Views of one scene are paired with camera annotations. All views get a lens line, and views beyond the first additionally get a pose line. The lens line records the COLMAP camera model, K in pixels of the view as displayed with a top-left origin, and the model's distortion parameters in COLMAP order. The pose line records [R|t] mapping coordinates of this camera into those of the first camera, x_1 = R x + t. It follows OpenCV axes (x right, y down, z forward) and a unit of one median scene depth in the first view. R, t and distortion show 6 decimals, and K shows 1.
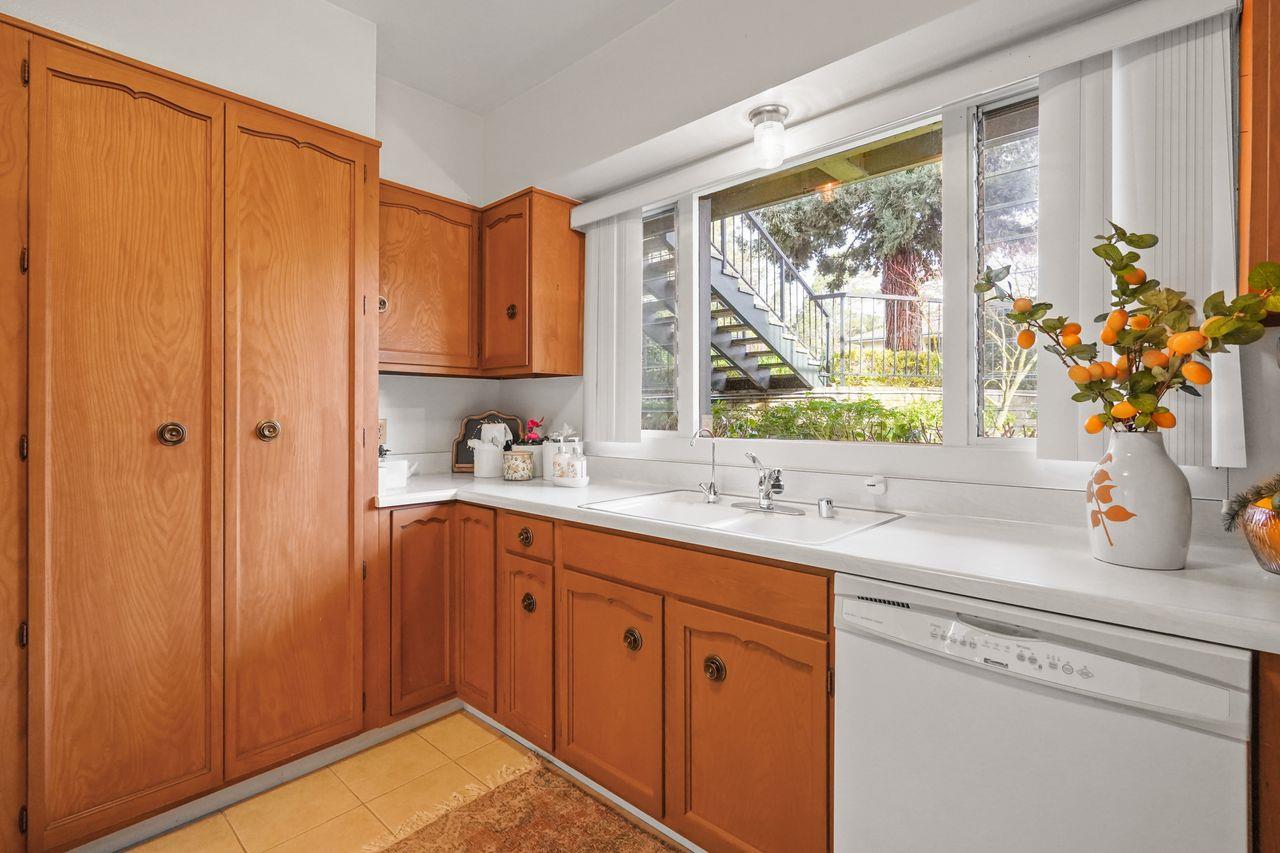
lens RADIAL K [[594.0, 0, 644.2], [0, 594.0, 420.1], [0, 0, 1]] dist [-0.009775, 0.000373]
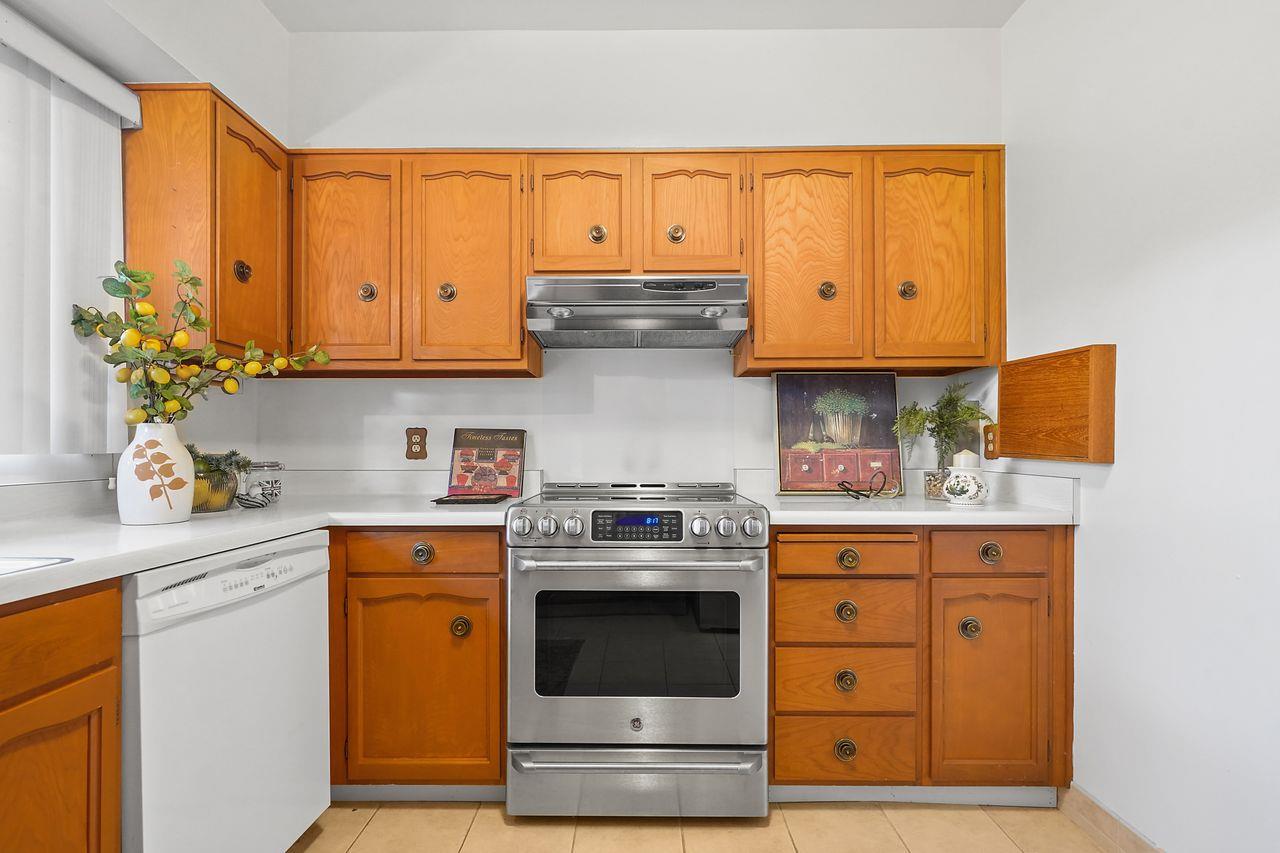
lens RADIAL K [[594.0, 0, 629.5], [0, 594.0, 444.4], [0, 0, 1]] dist [-0.009775, 0.000373]
pose [[-0.670816, 0.006913, 0.741592, -0.797978], [0.008079, 0.999965, -0.002013, 0.072240], [-0.741580, 0.004641, -0.670848, 1.027421]]
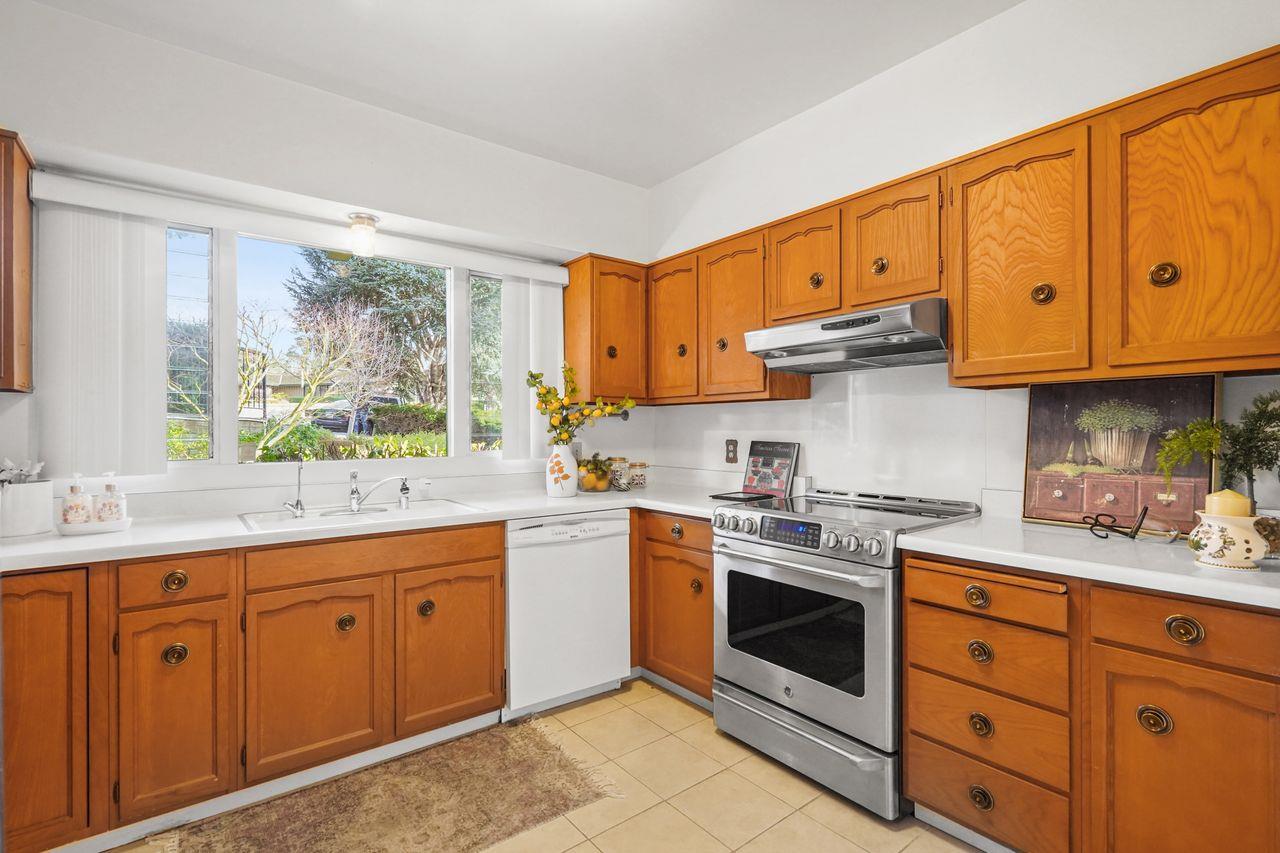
lens RADIAL K [[594.0, 0, 641.2], [0, 594.0, 426.8], [0, 0, 1]] dist [-0.009775, 0.000373]
pose [[0.156559, 0.001528, 0.987667, -1.530193], [0.013221, 0.999906, -0.003643, -0.041454], [-0.987580, 0.013628, 0.156524, 0.241753]]
